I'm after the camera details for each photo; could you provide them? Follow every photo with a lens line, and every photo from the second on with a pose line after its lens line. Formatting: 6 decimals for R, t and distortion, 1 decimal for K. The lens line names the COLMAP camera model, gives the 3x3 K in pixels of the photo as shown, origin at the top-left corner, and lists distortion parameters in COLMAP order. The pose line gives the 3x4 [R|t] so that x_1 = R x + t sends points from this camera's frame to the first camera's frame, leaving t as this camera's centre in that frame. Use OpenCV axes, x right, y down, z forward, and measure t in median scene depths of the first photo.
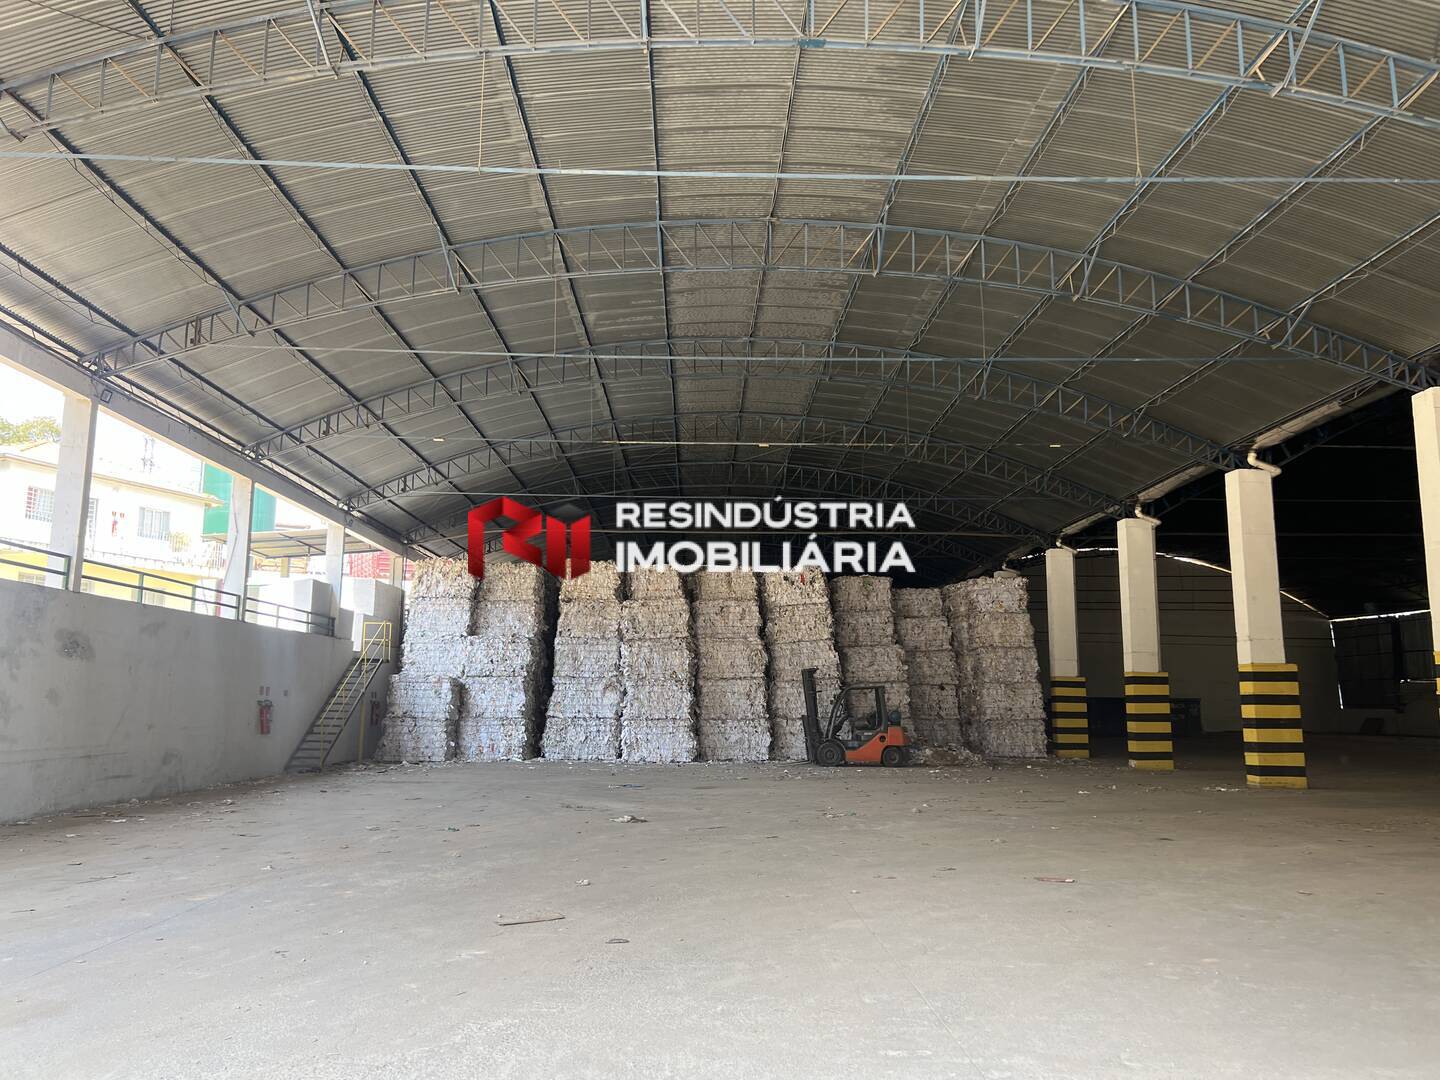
lens RADIAL K [[1083.9, 0, 717.0], [0, 1083.9, 514.4], [0, 0, 1]] dist [0.058024, -0.064139]
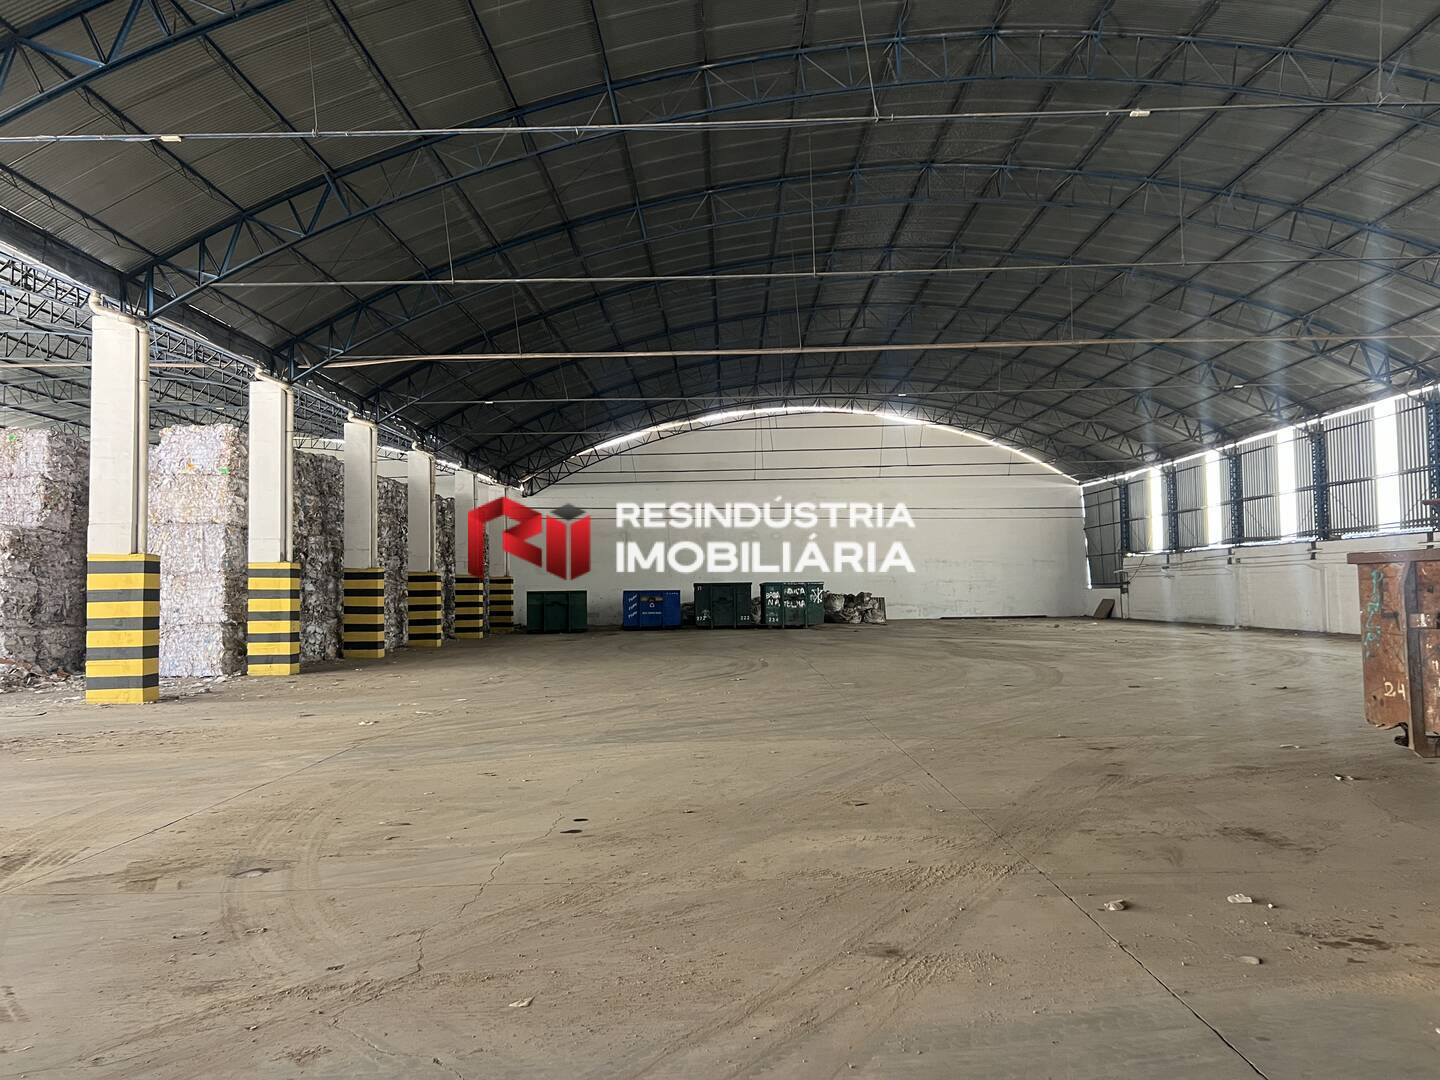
lens RADIAL K [[1083.9, 0, 730.1], [0, 1083.9, 528.0], [0, 0, 1]] dist [0.058024, -0.064139]
pose [[0.999269, -0.022273, -0.031055, 0.687578], [0.025673, 0.993174, 0.113782, 0.057662], [0.028309, -0.114496, 0.993020, 0.332174]]
